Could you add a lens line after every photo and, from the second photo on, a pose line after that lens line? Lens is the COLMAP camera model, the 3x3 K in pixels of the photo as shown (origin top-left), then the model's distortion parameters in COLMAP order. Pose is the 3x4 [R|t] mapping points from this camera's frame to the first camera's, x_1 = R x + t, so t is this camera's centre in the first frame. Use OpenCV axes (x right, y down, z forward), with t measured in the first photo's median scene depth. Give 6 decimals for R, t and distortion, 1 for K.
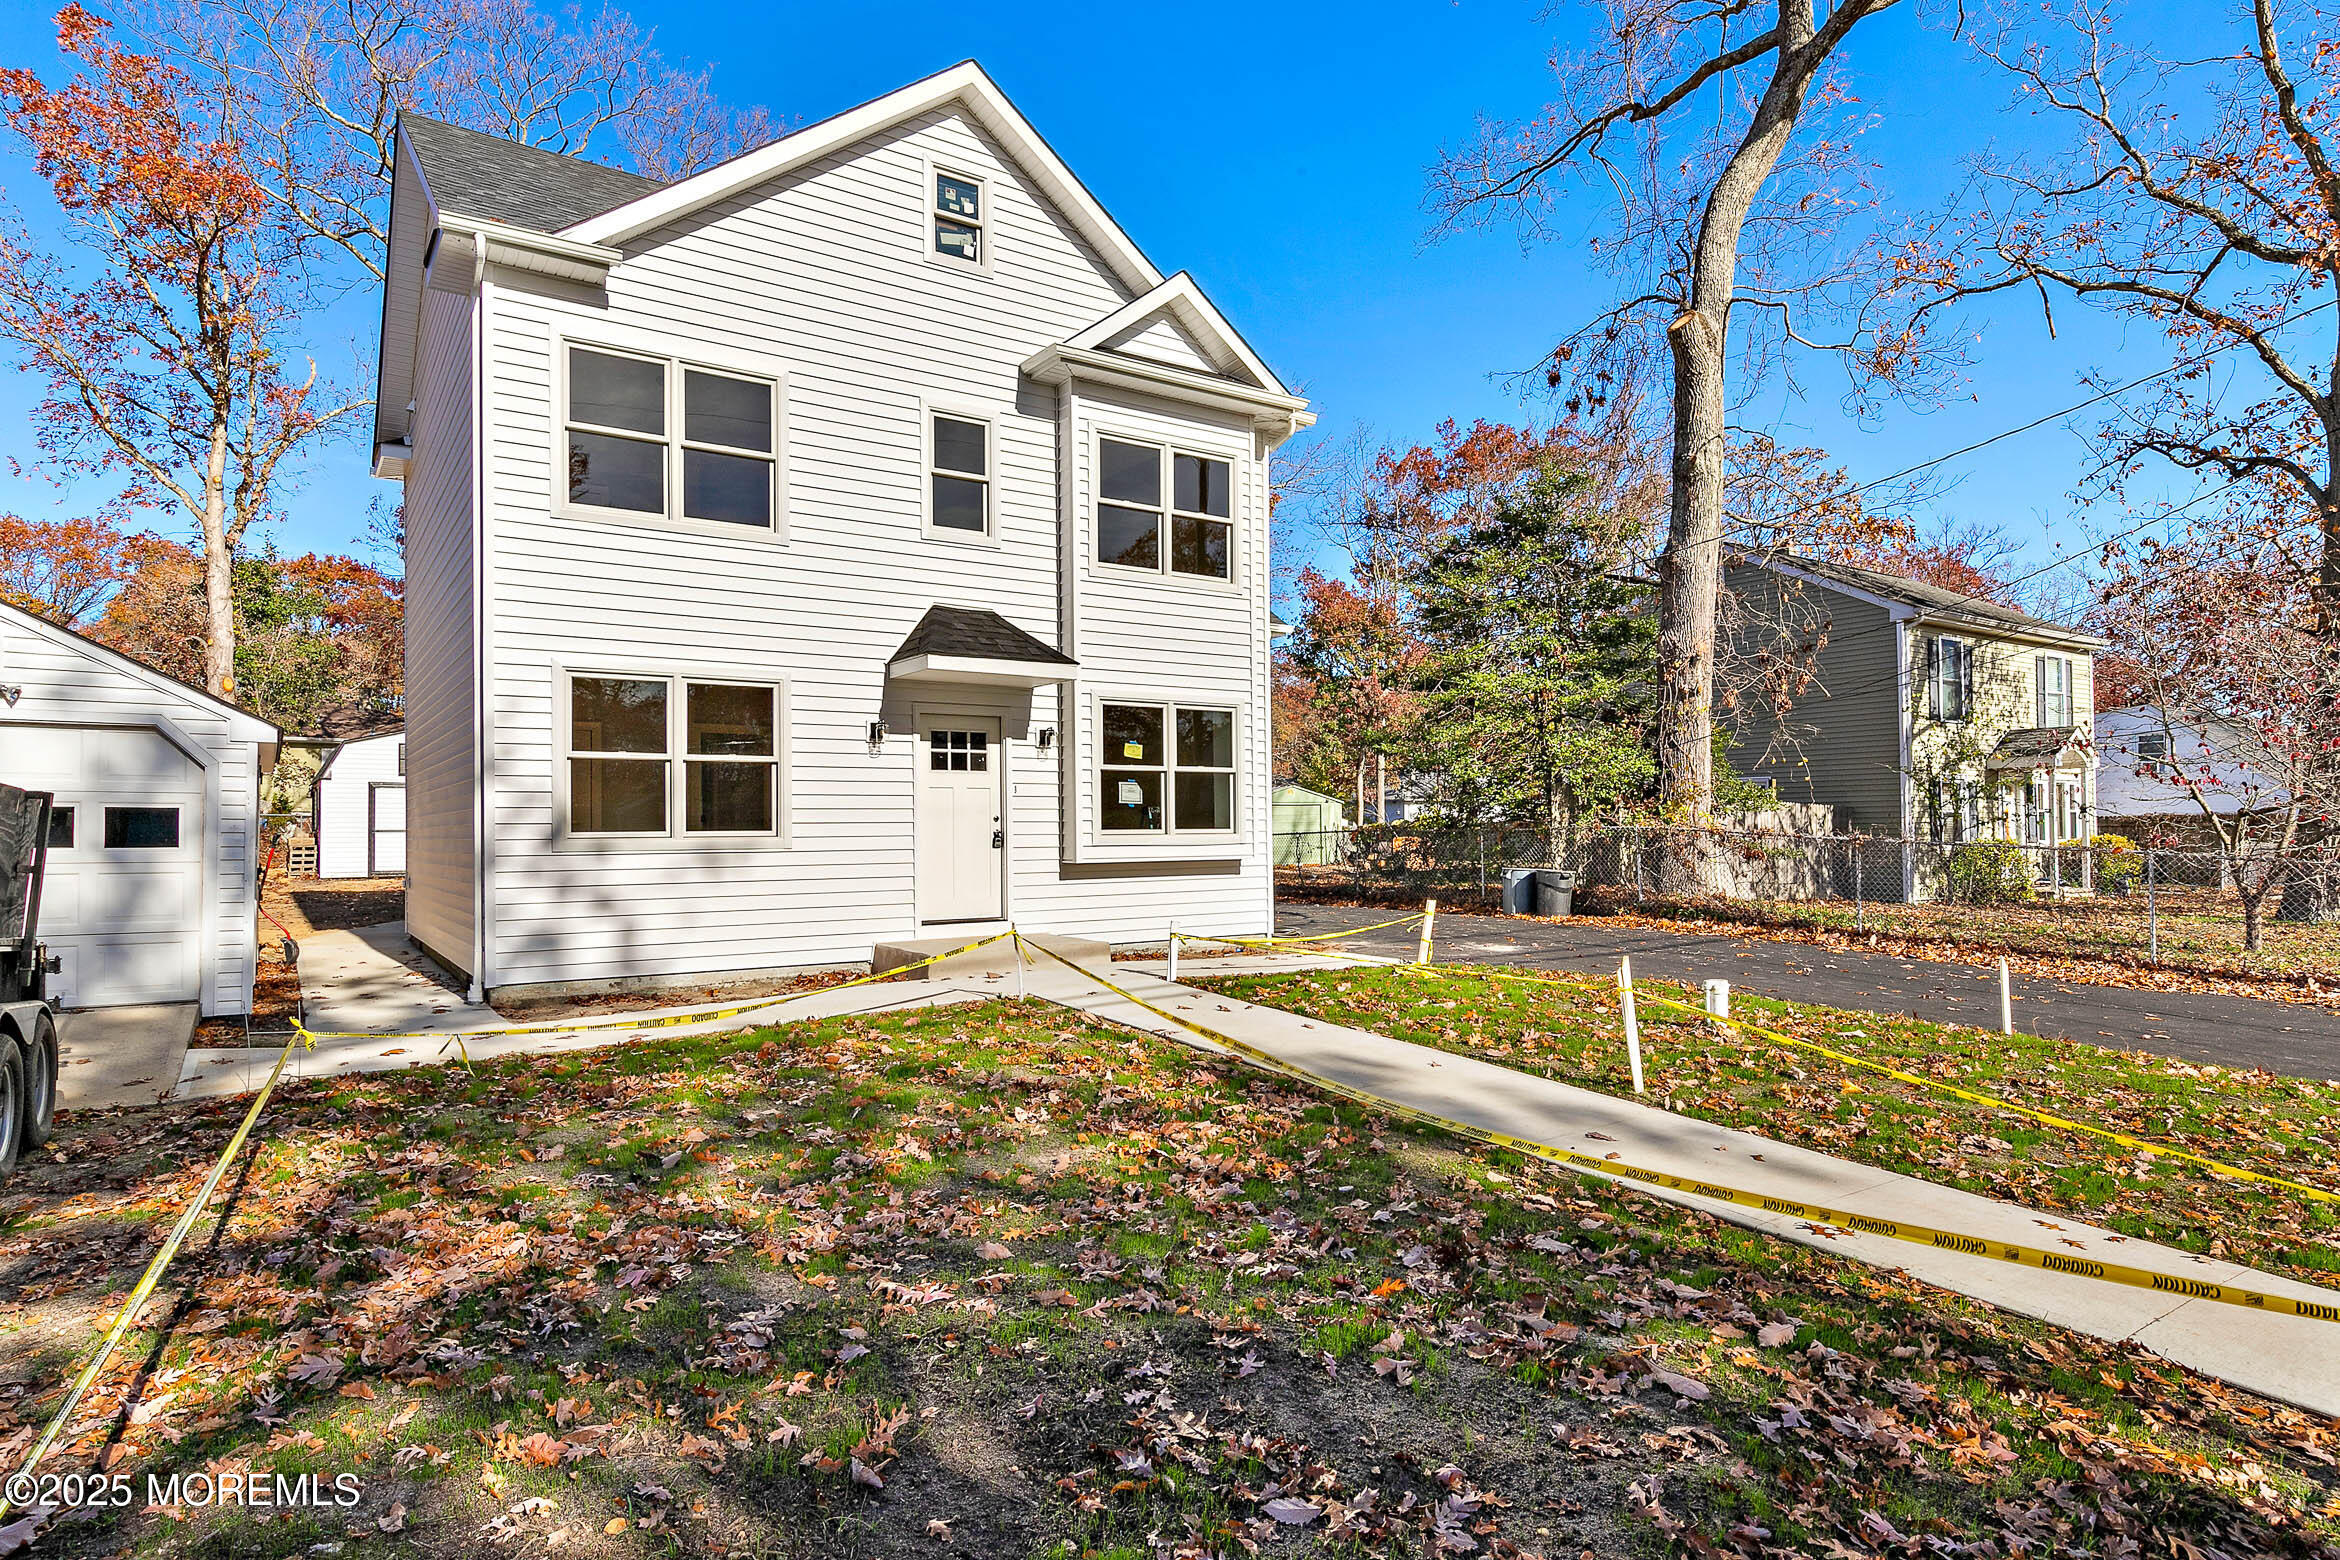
lens RADIAL K [[1302.8, 0, 1170.0], [0, 1302.8, 780.0], [0, 0, 1]] dist [0.014624, -0.000469]
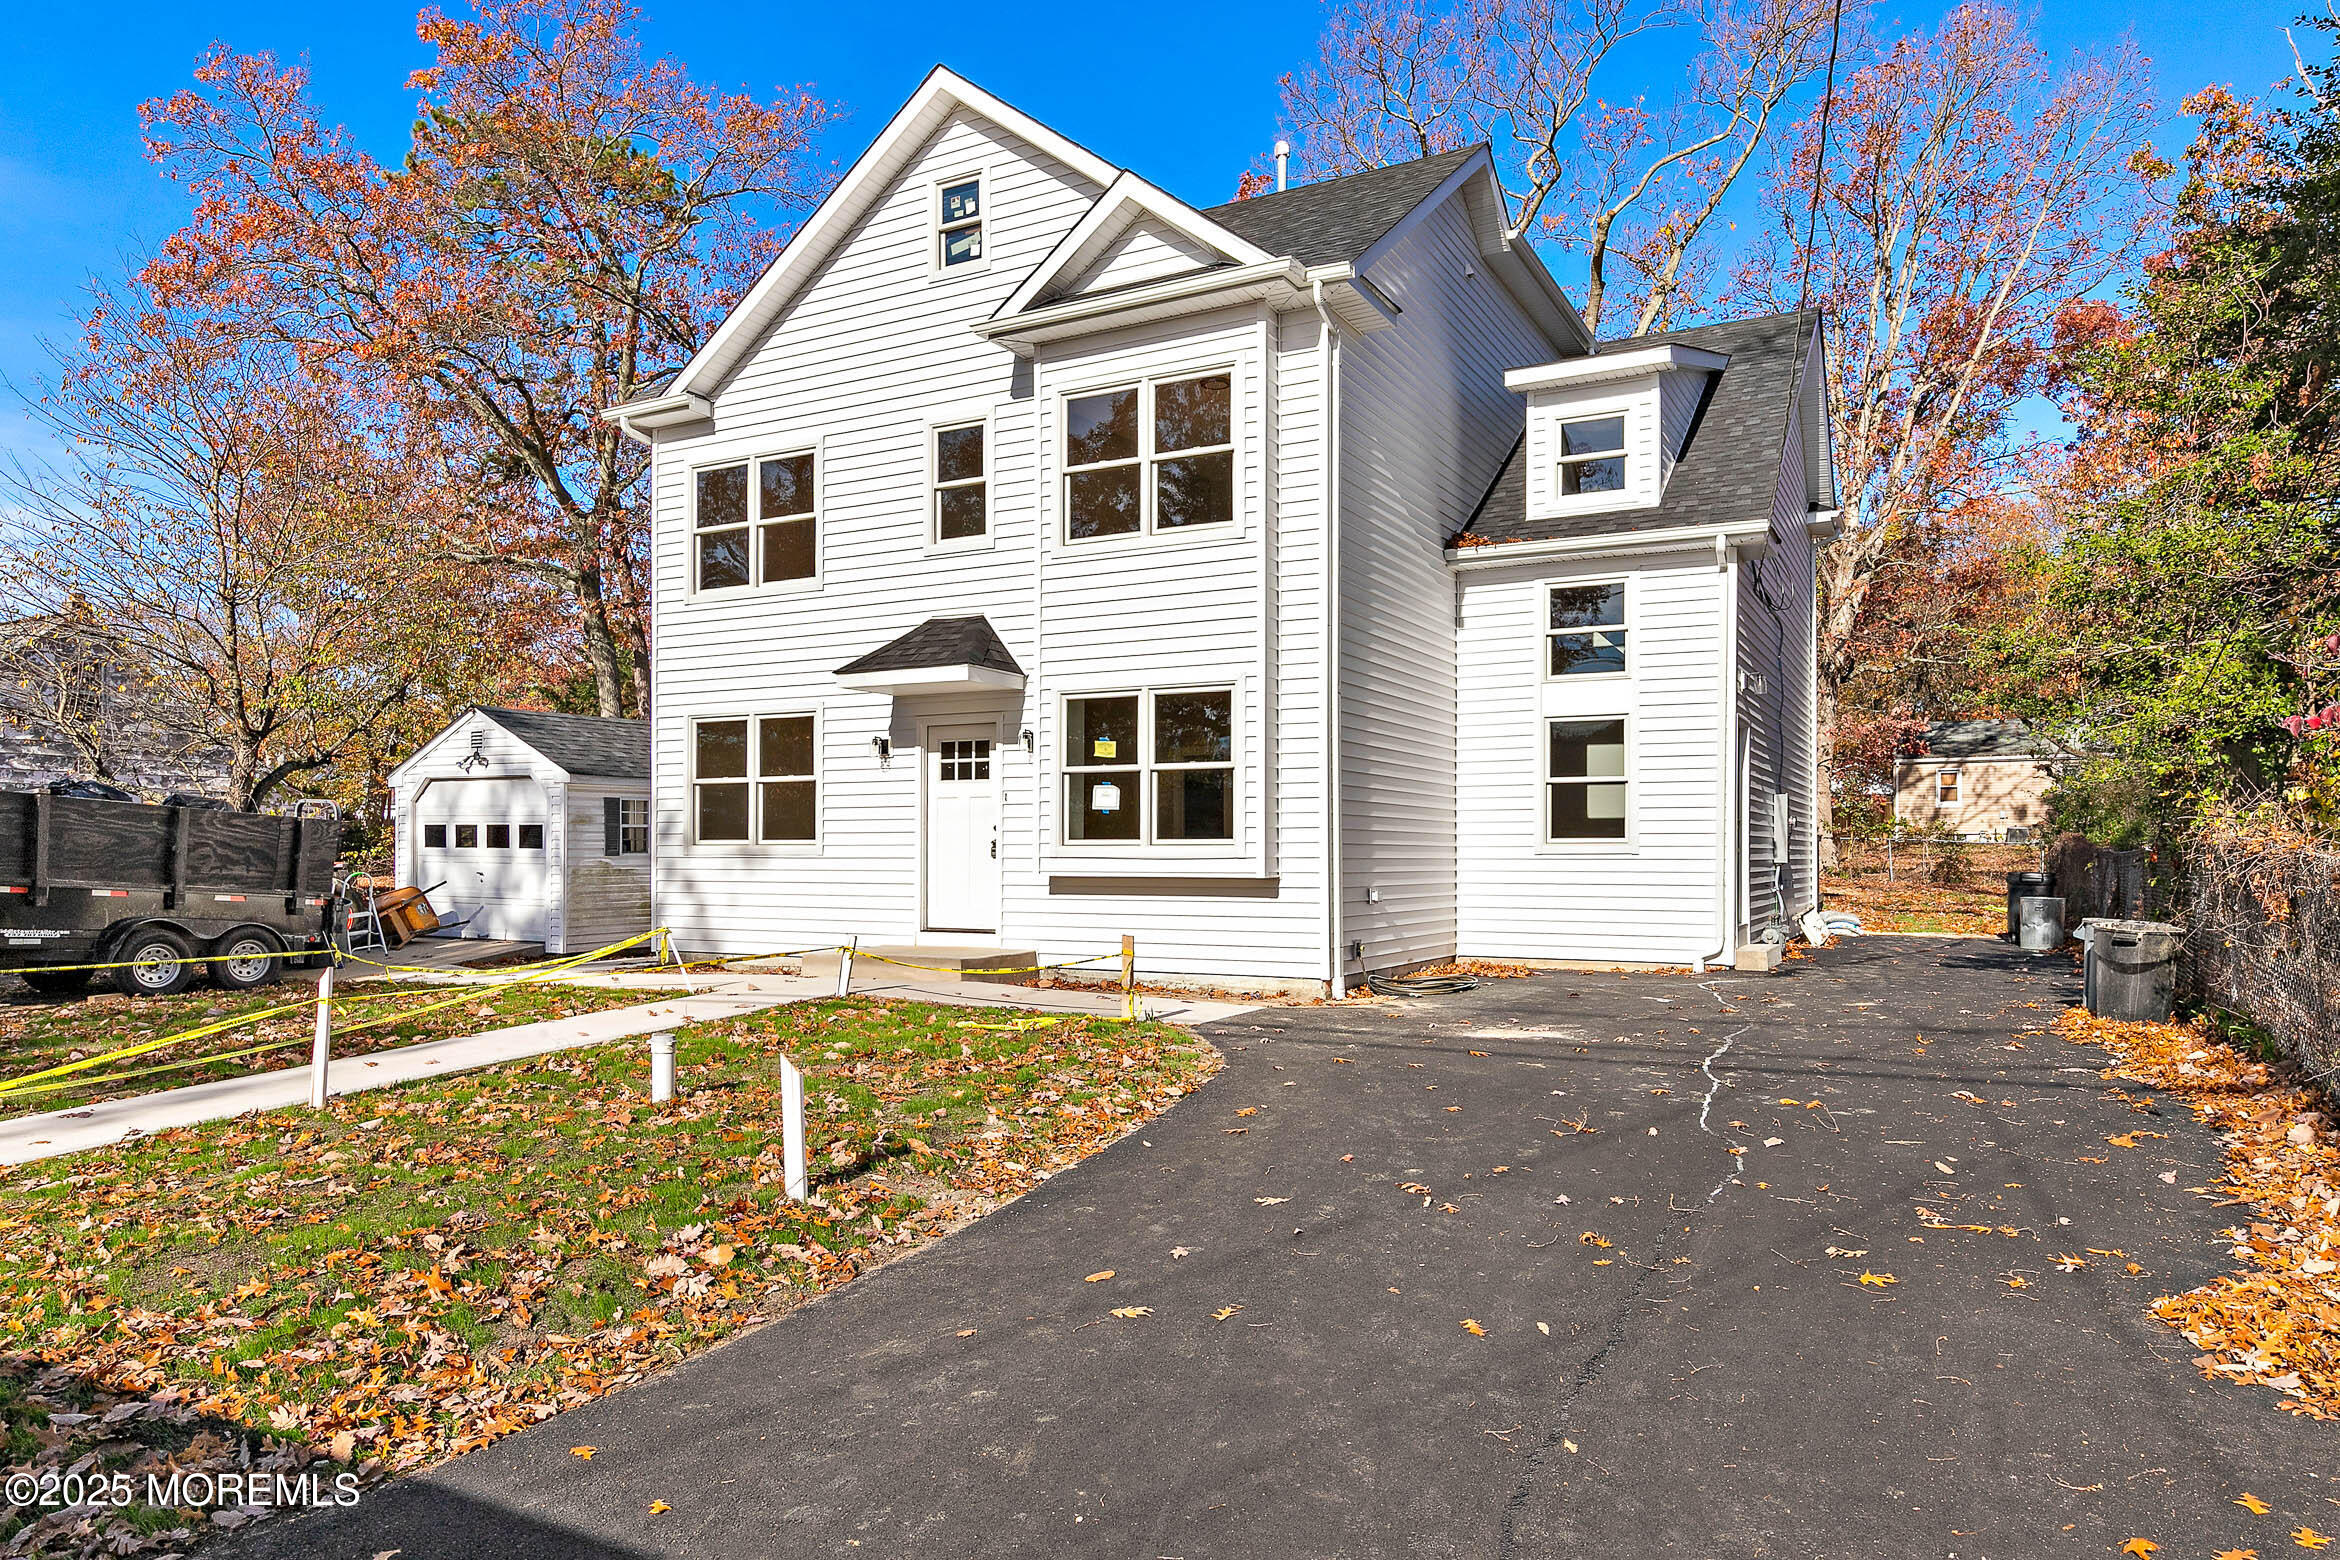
lens RADIAL K [[1505.4, 0, 1167.5], [0, 1505.4, 820.5], [0, 0, 1]] dist [-0.000251, 0.000741]
pose [[0.448050, -0.006037, -0.893988, 0.927833], [0.033987, 0.999369, 0.010285, 0.017127], [0.893362, -0.034992, 0.447973, 0.611894]]
